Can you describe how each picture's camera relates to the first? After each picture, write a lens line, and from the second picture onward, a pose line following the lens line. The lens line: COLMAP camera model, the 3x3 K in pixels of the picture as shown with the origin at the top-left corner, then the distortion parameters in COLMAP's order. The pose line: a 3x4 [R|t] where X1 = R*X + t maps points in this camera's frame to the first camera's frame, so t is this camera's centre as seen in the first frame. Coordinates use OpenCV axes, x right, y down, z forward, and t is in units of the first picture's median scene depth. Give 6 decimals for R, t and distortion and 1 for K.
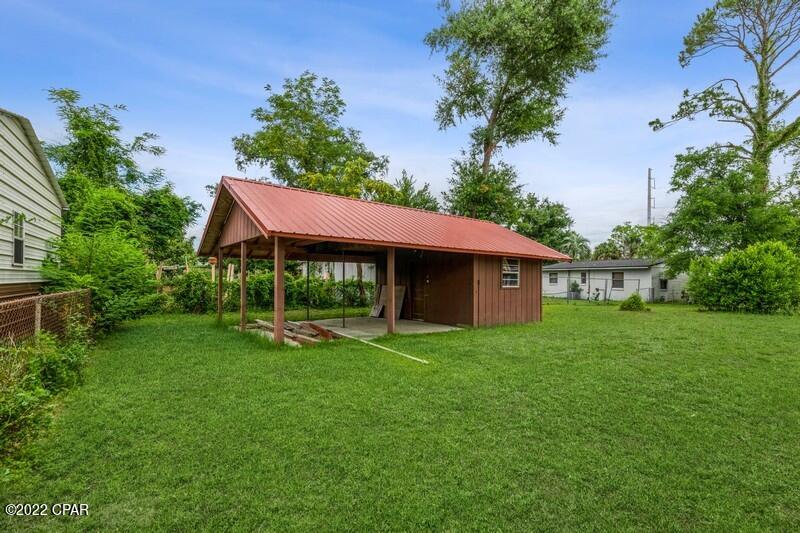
lens RADIAL K [[358.4, 0, 400.0], [0, 358.4, 266.5], [0, 0, 1]] dist [0.000314, -0.000162]
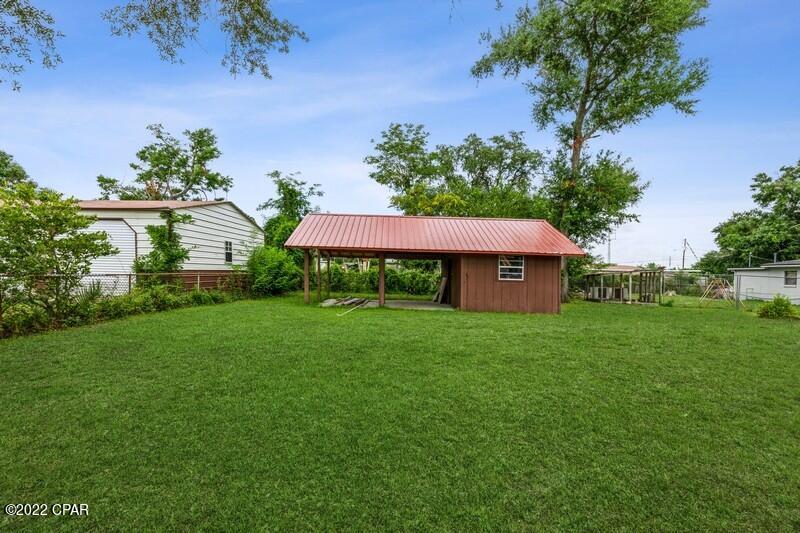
lens RADIAL K [[358.4, 0, 400.0], [0, 358.4, 266.5], [0, 0, 1]] dist [0.000314, -0.000162]
pose [[0.801321, 0.001464, -0.598233, 0.615285], [0.004013, 0.999961, 0.007824, 0.003669], [0.598221, -0.008670, 0.801284, -0.114673]]
